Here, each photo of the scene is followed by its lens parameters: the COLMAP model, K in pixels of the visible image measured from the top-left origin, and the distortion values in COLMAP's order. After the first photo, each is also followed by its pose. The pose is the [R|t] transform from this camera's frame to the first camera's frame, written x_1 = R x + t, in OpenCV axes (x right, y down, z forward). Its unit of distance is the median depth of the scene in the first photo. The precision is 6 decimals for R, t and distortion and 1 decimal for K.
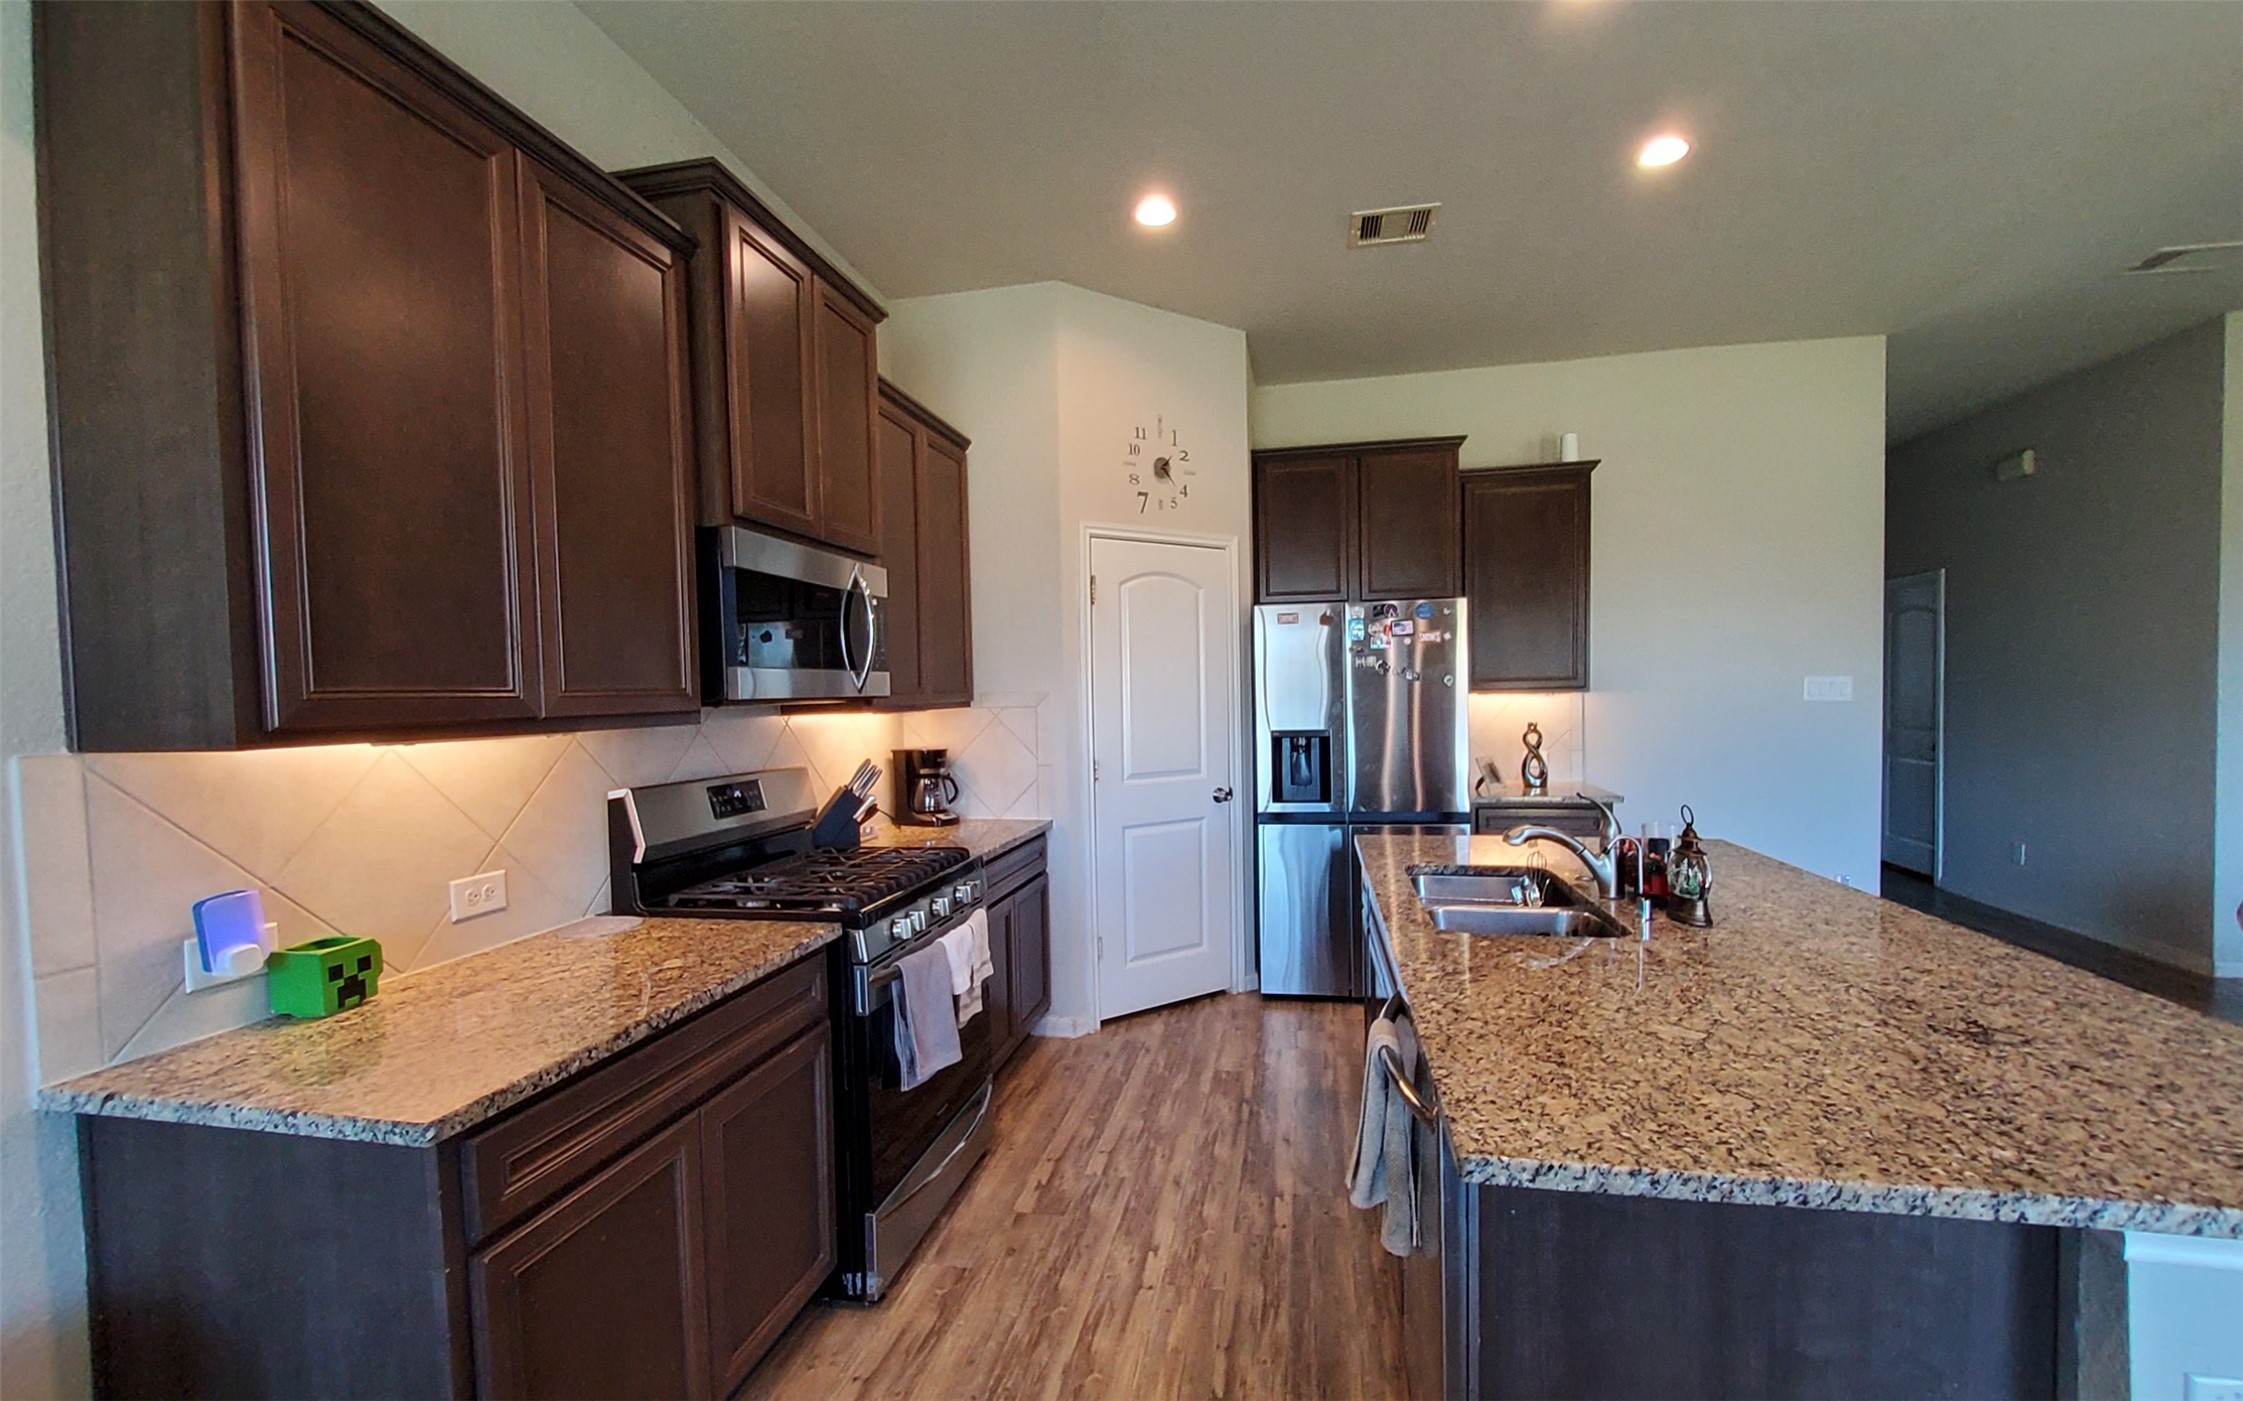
lens RADIAL K [[894.8, 0, 1136.8], [0, 894.8, 725.6], [0, 0, 1]] dist [0.001108, -0.004965]
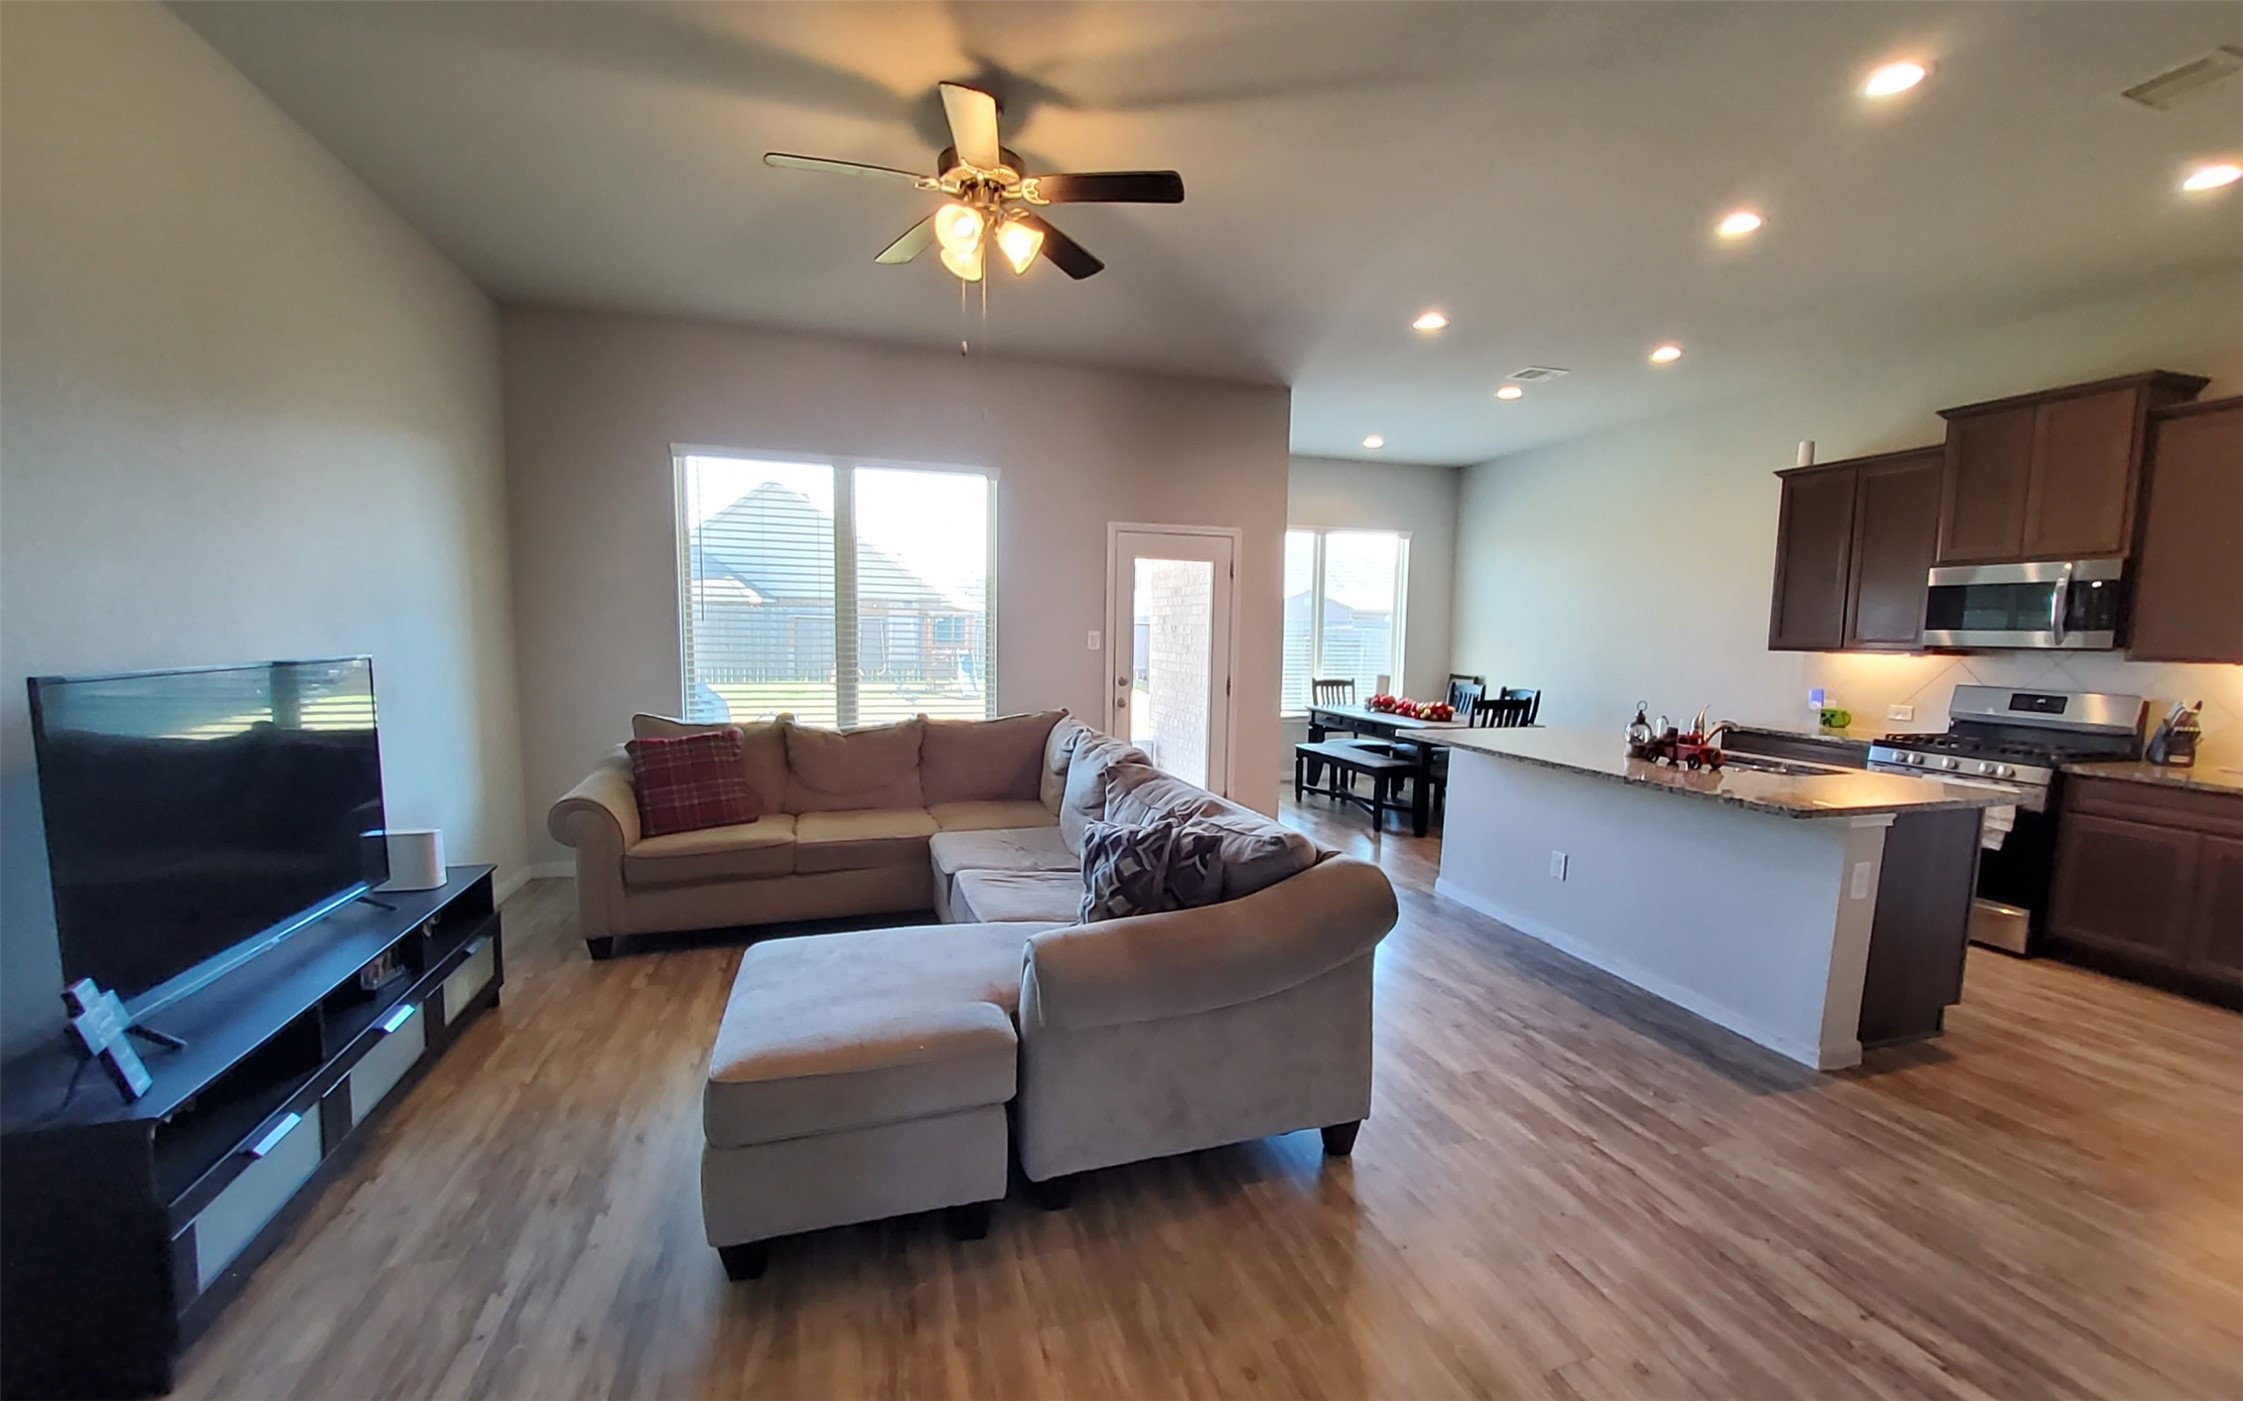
lens RADIAL K [[894.8, 0, 1136.6], [0, 894.8, 723.5], [0, 0, 1]] dist [0.001108, -0.004965]
pose [[-0.883443, 0.052604, -0.465576, 1.603635], [-0.018230, 0.989066, 0.146343, -0.085995], [0.468184, 0.137774, -0.872824, 1.391991]]
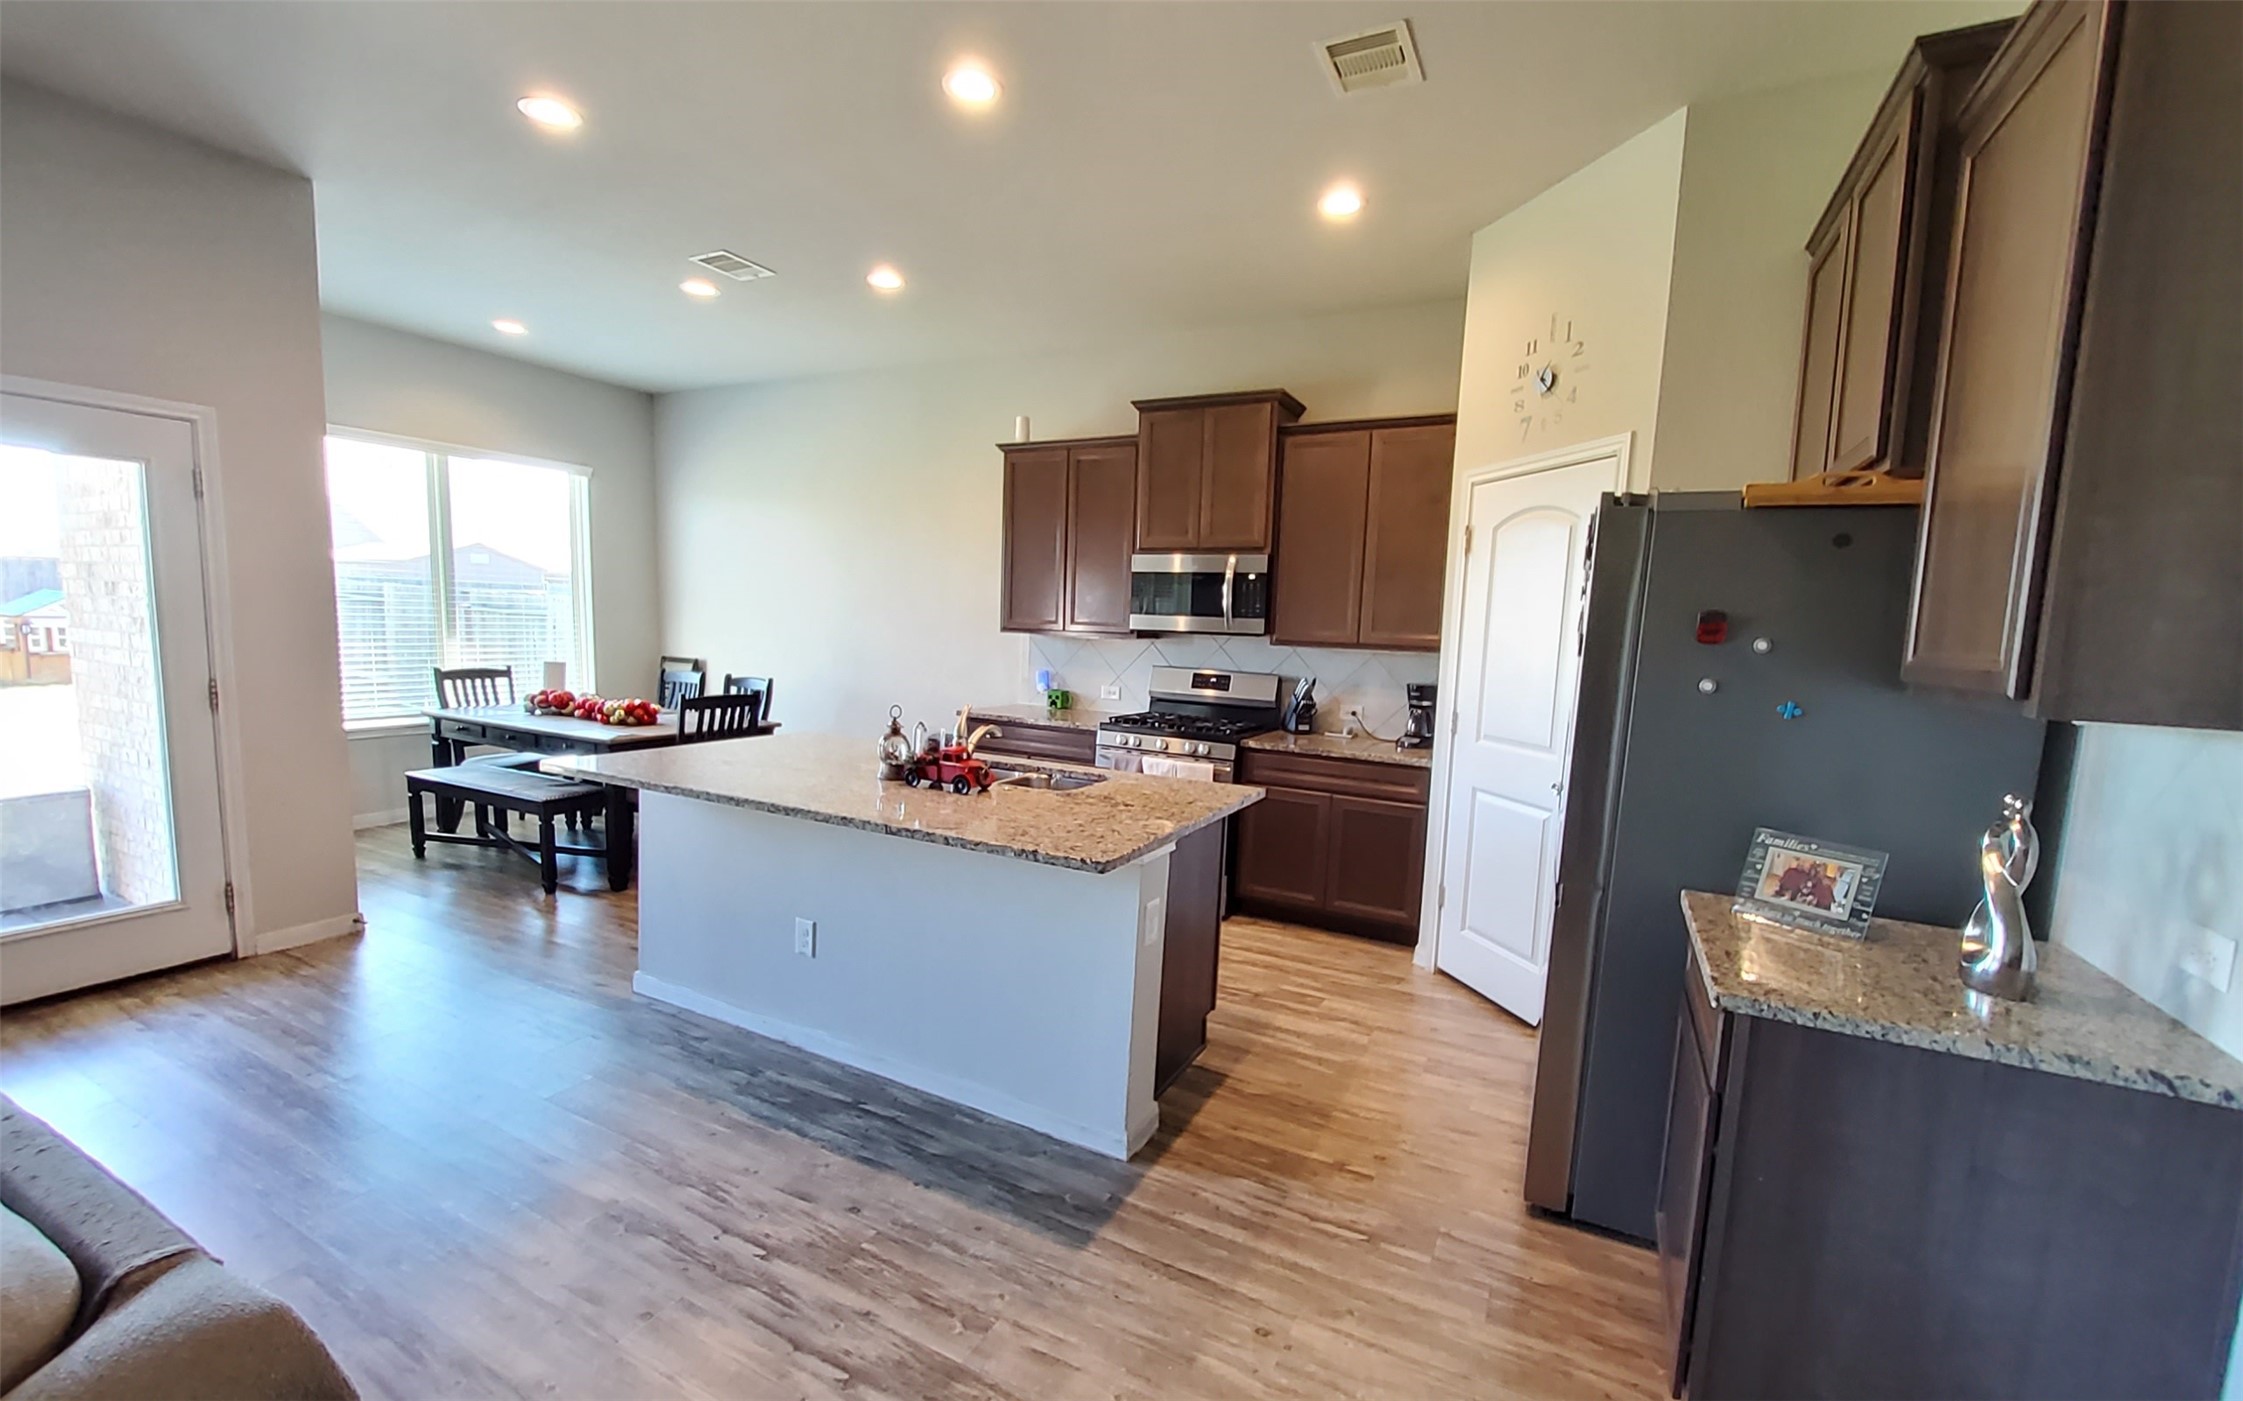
lens RADIAL K [[894.8, 0, 1139.5], [0, 894.8, 726.3], [0, 0, 1]] dist [0.001108, -0.004965]
pose [[-0.276129, 0.120007, -0.953599, 1.221190], [-0.069493, 0.987084, 0.144344, -0.078885], [0.958605, 0.106126, -0.264223, 1.122372]]
